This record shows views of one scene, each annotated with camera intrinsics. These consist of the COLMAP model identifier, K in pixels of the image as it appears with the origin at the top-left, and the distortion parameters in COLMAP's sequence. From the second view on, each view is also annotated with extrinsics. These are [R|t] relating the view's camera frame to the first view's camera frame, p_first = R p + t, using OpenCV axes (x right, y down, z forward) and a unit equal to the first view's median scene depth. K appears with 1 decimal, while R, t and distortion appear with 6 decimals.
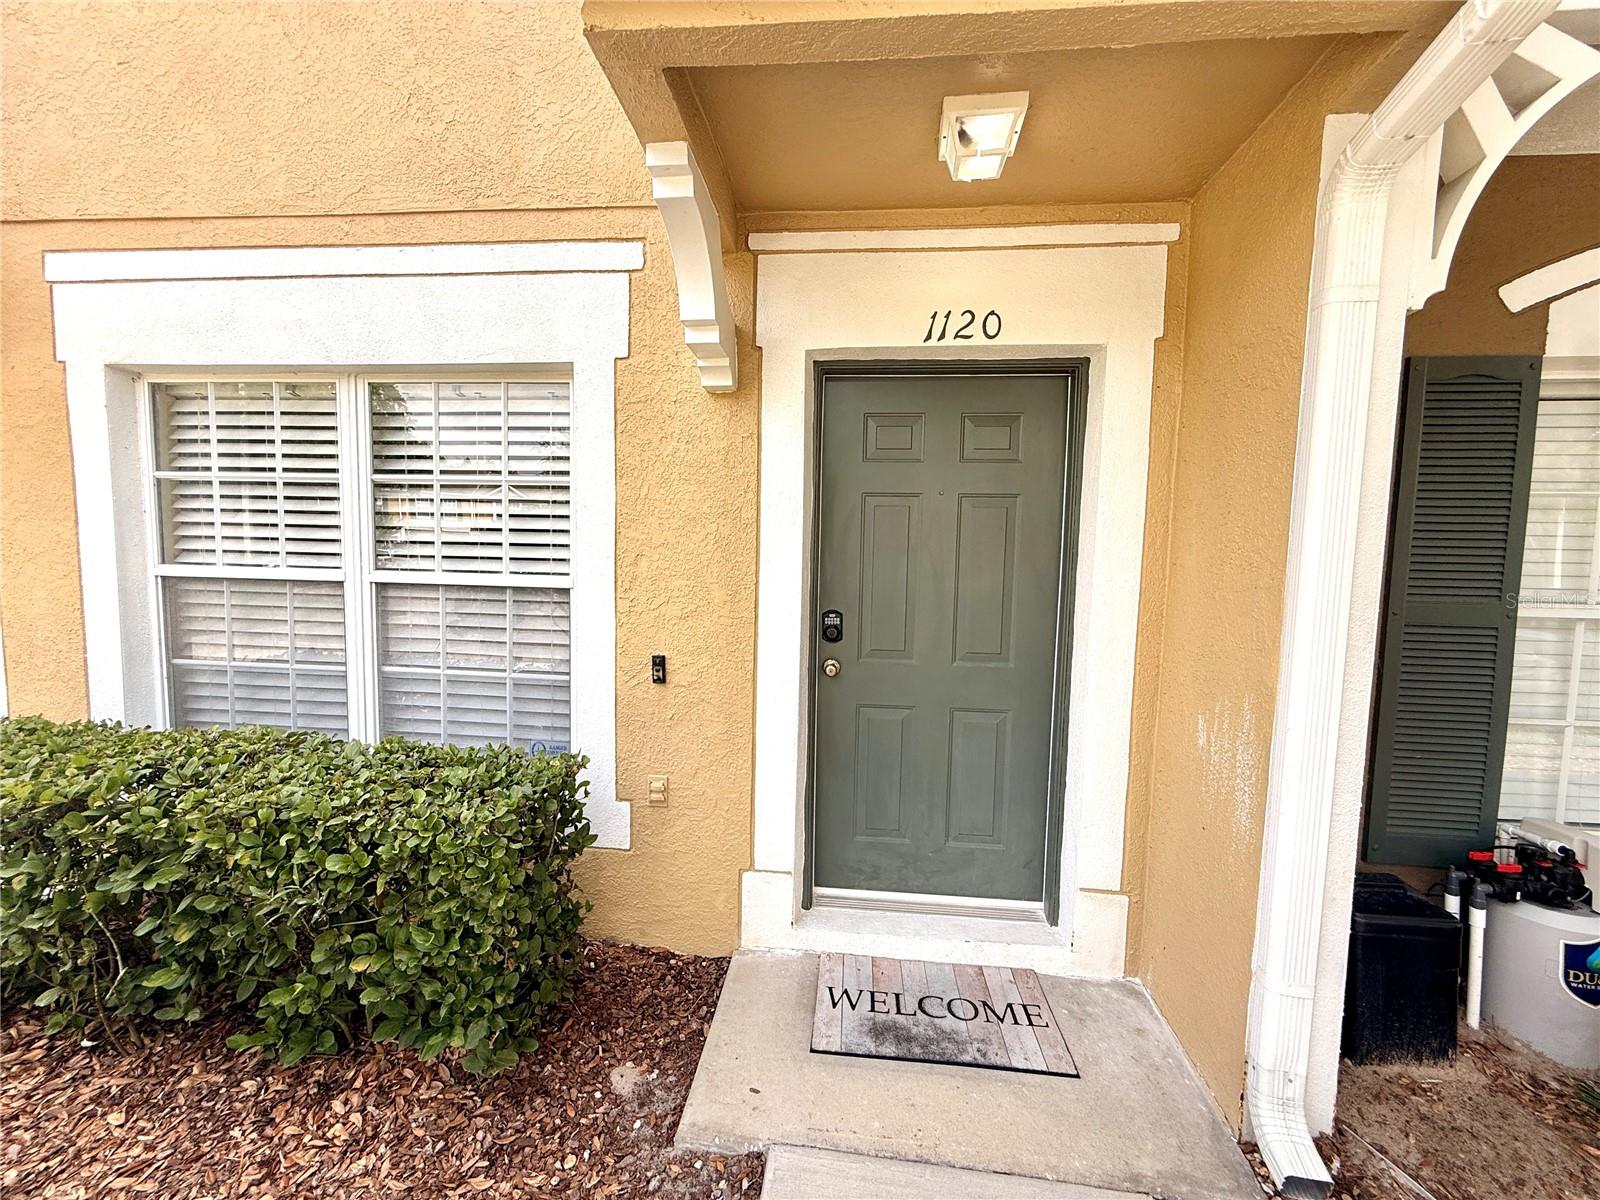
lens RADIAL K [[639.2, 0, 803.1], [0, 639.2, 604.1], [0, 0, 1]] dist [0.000201, -0.000266]
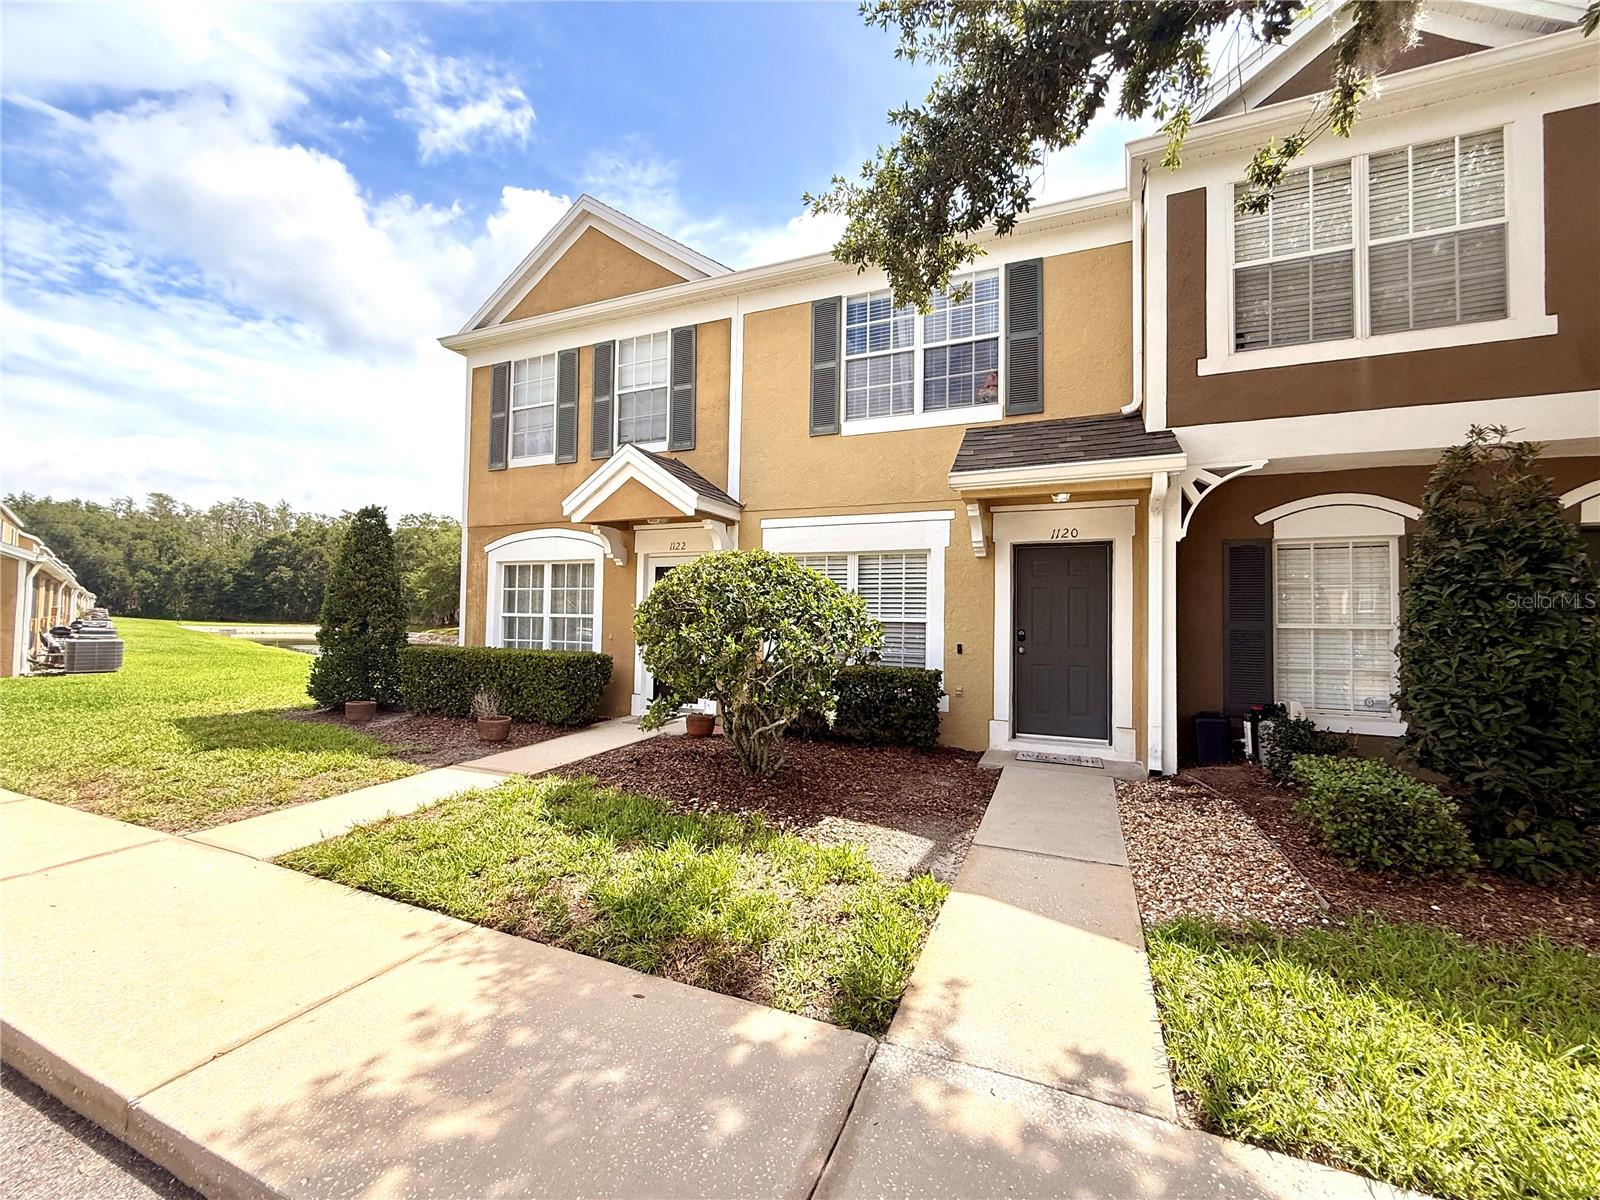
lens RADIAL K [[639.2, 0, 800.3], [0, 639.2, 604.7], [0, 0, 1]] dist [0.000201, -0.000266]
pose [[0.953695, -0.015613, -0.300370, -0.037720], [-0.016193, 0.994538, -0.103108, 0.217241], [0.300339, 0.103197, 0.948234, -2.064605]]
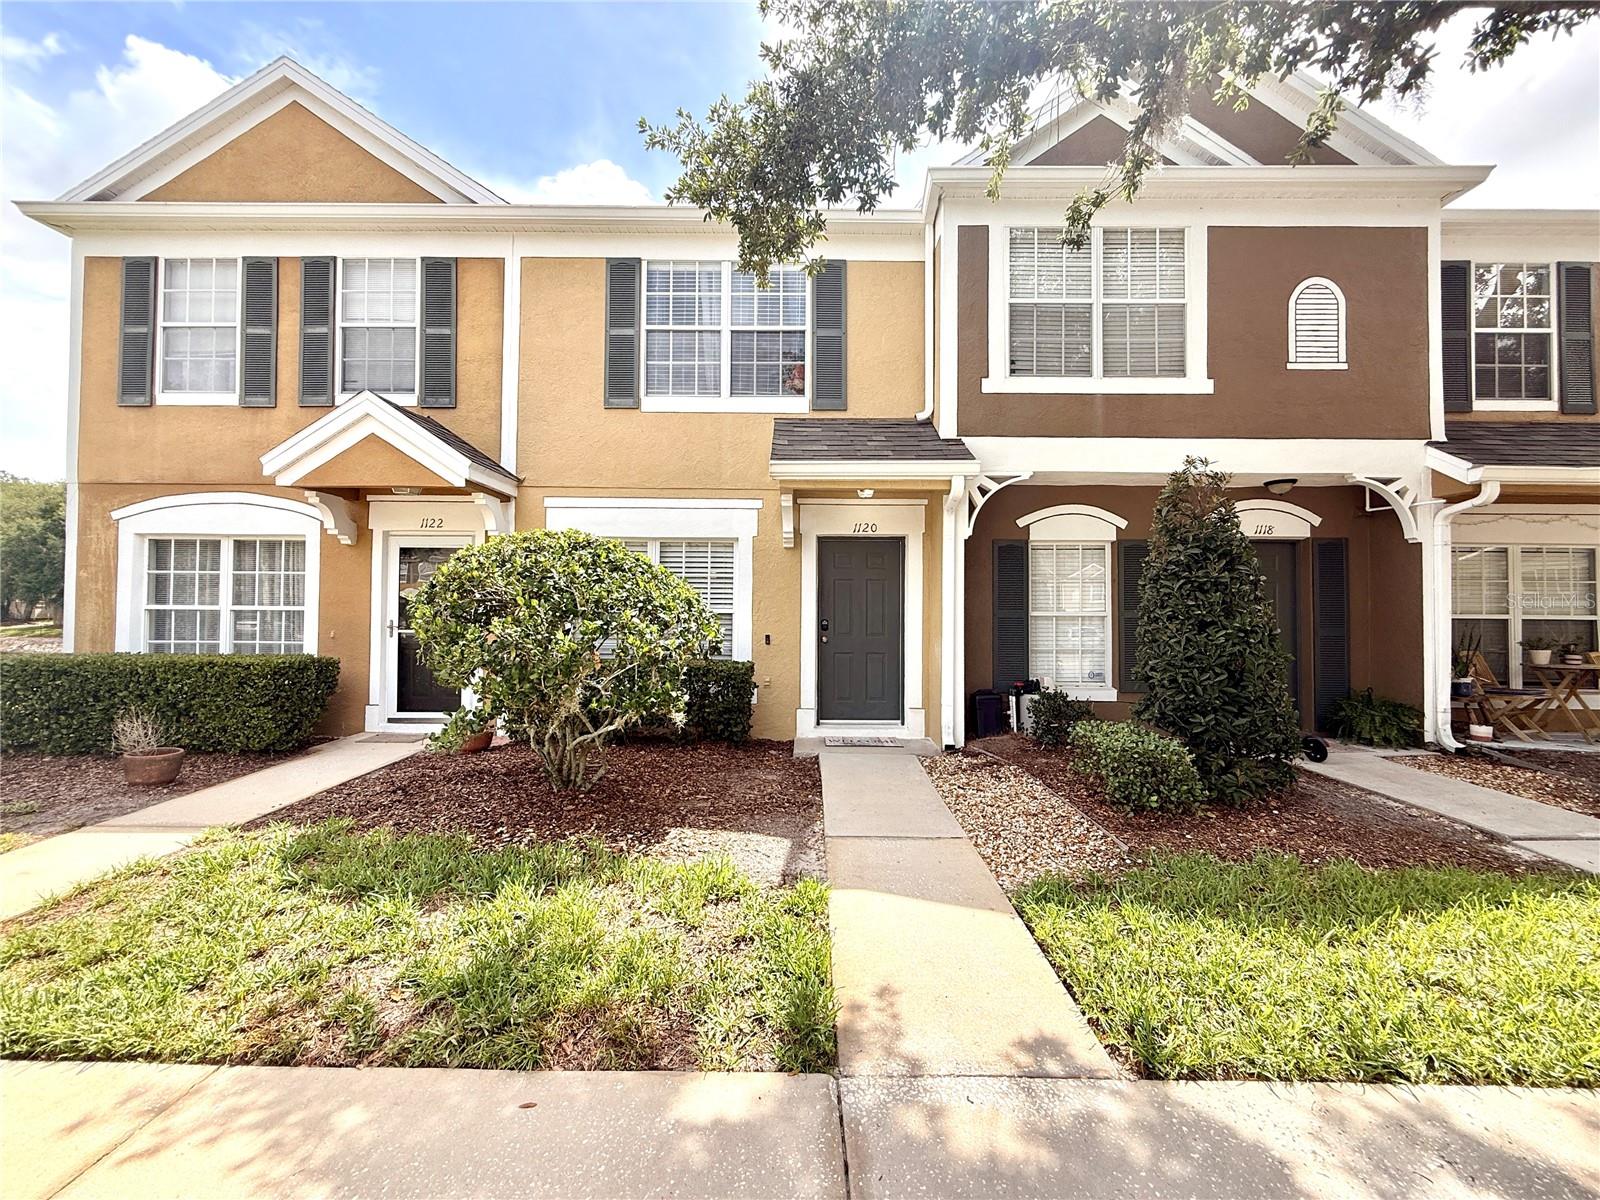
lens RADIAL K [[639.2, 0, 801.6], [0, 639.2, 604.5], [0, 0, 1]] dist [0.000201, -0.000266]
pose [[0.995655, -0.014197, 0.092031, -0.340954], [0.022325, 0.995880, -0.087895, 0.205036], [-0.090404, 0.089568, 0.991869, -1.963638]]
